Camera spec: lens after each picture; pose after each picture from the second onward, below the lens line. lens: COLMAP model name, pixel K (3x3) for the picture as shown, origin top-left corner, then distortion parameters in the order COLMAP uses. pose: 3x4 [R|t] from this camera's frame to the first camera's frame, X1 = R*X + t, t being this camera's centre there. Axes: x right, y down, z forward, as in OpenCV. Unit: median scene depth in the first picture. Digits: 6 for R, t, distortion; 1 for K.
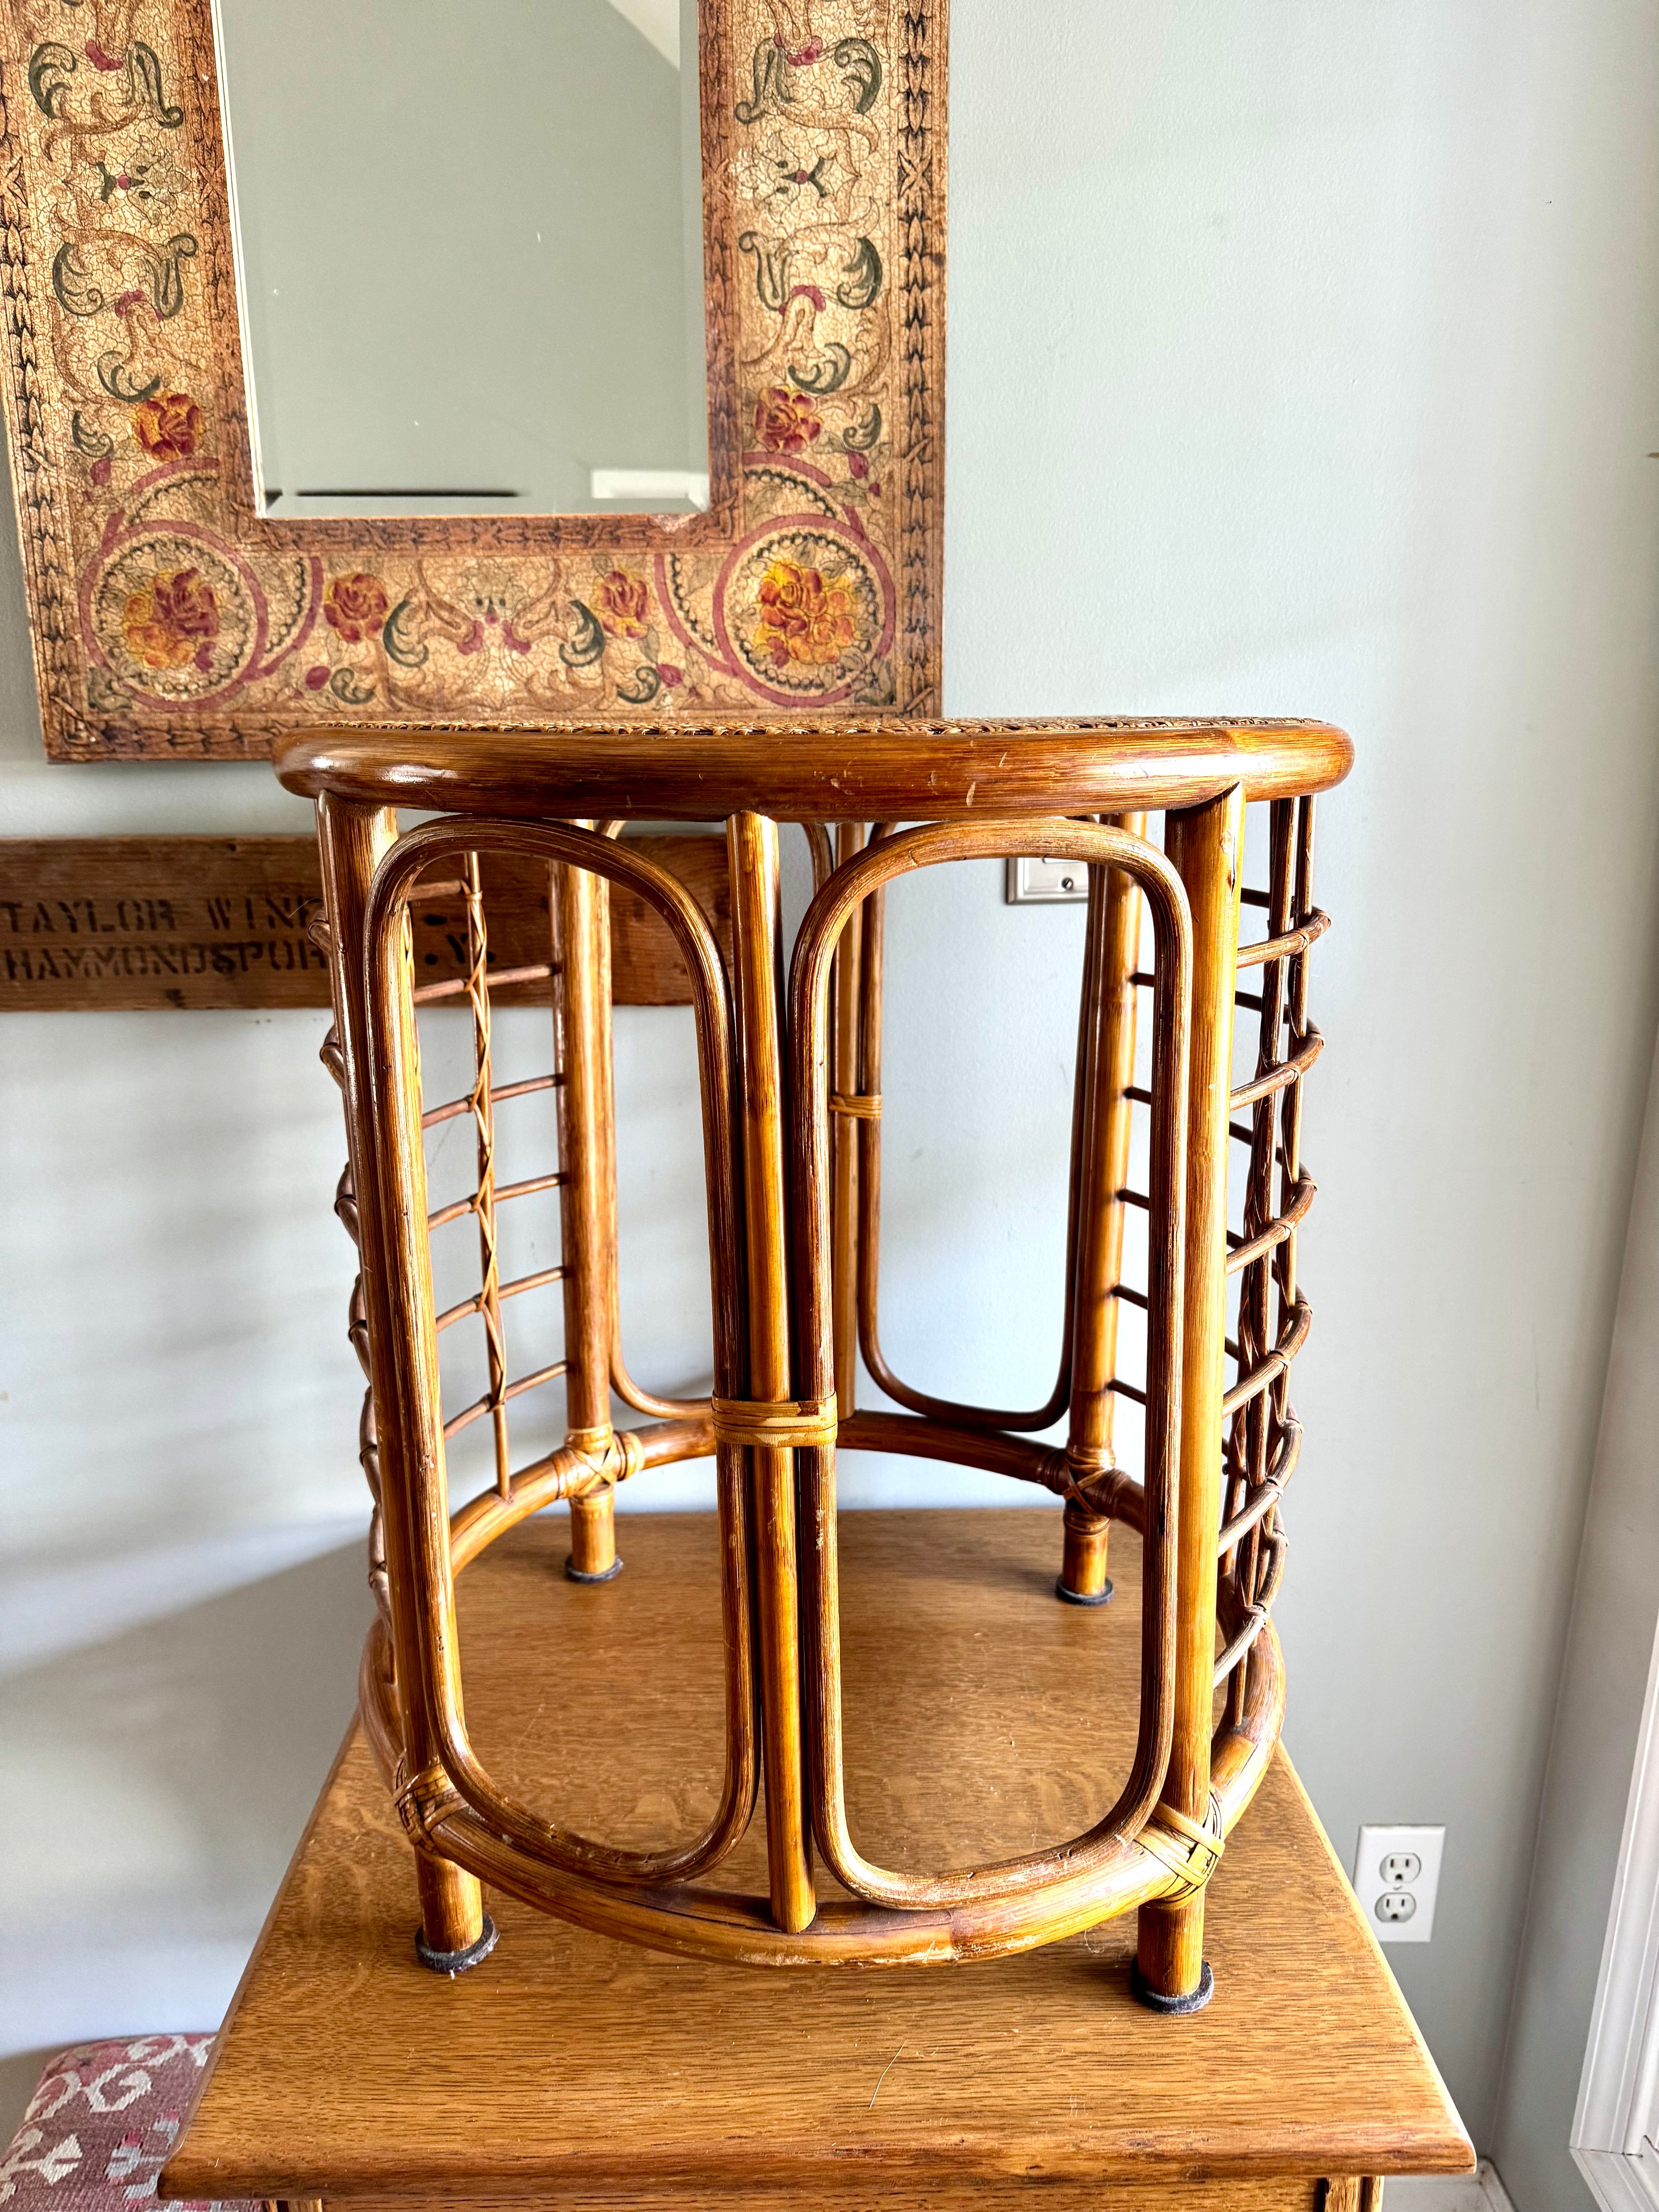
lens RADIAL K [[1582.2, 0, 811.8], [0, 1582.2, 1122.0], [0, 0, 1]] dist [0.005470, -0.022987]
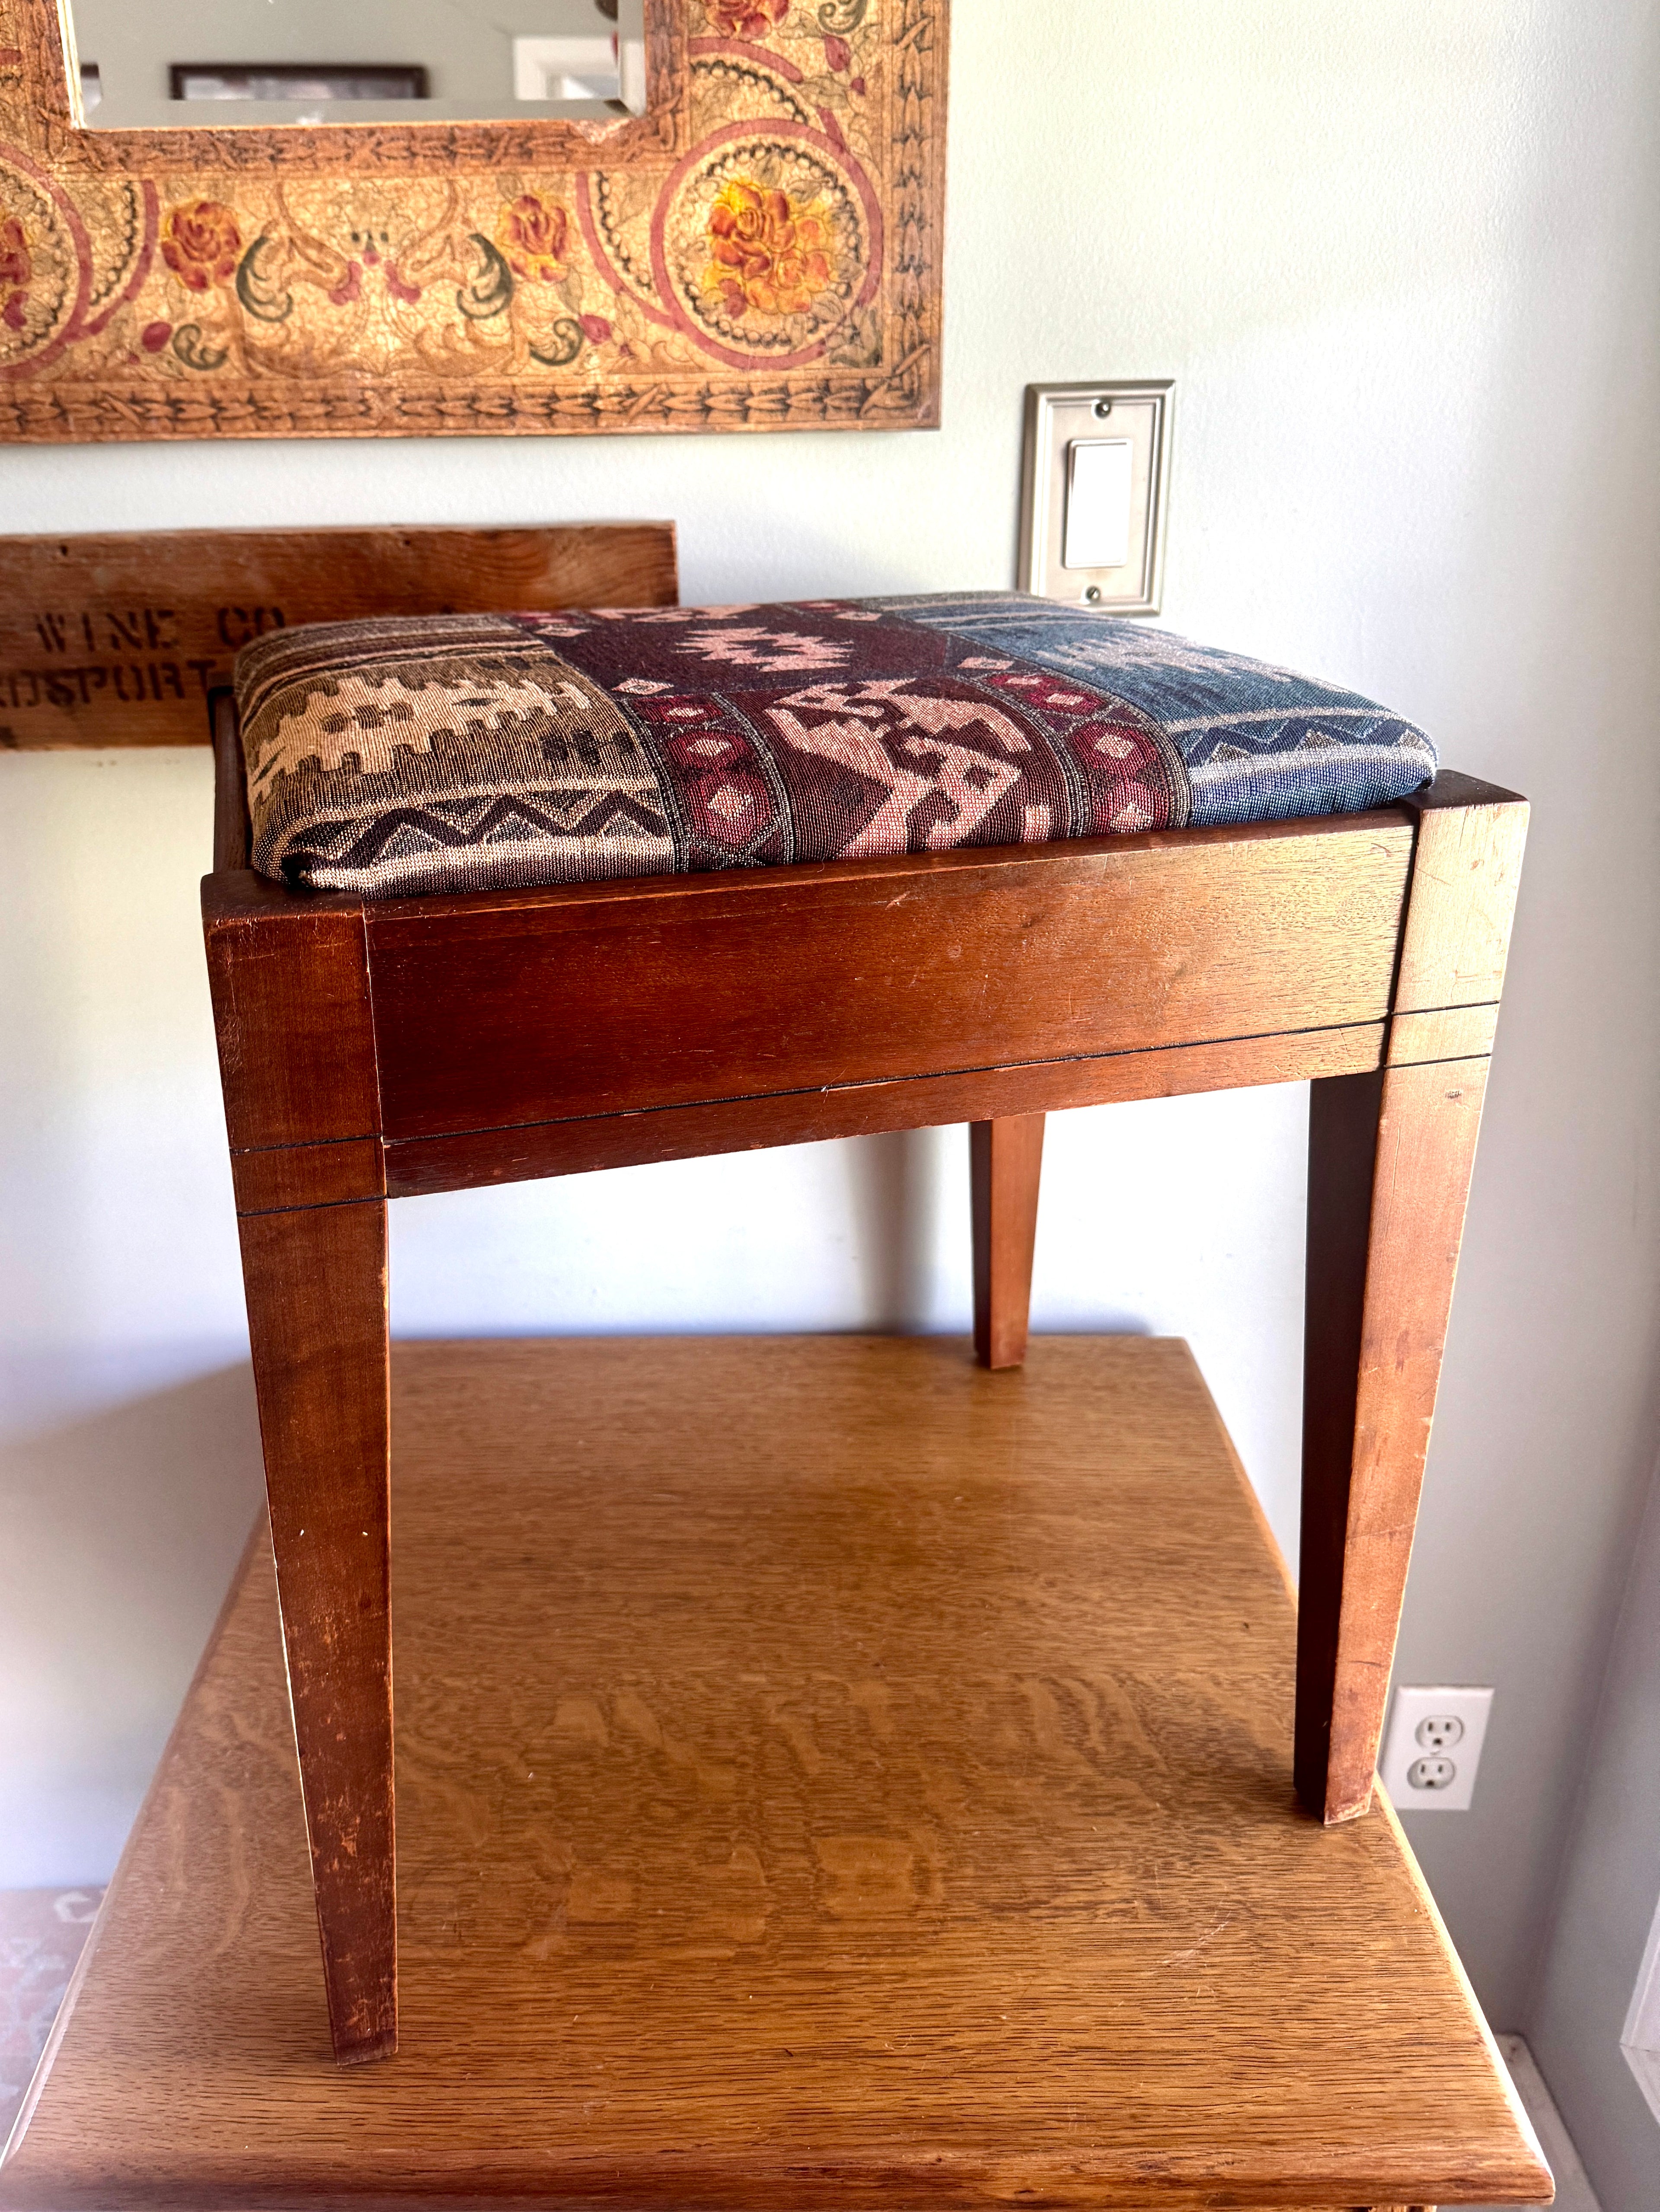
lens RADIAL K [[1747.8, 0, 734.5], [0, 1747.8, 990.0], [0, 0, 1]] dist [0.004359, -0.029952]
pose [[0.999678, 0.007333, -0.024276, 0.003166], [-0.004593, 0.993806, 0.111035, -0.052522], [0.024940, -0.110888, 0.993520, 0.096127]]
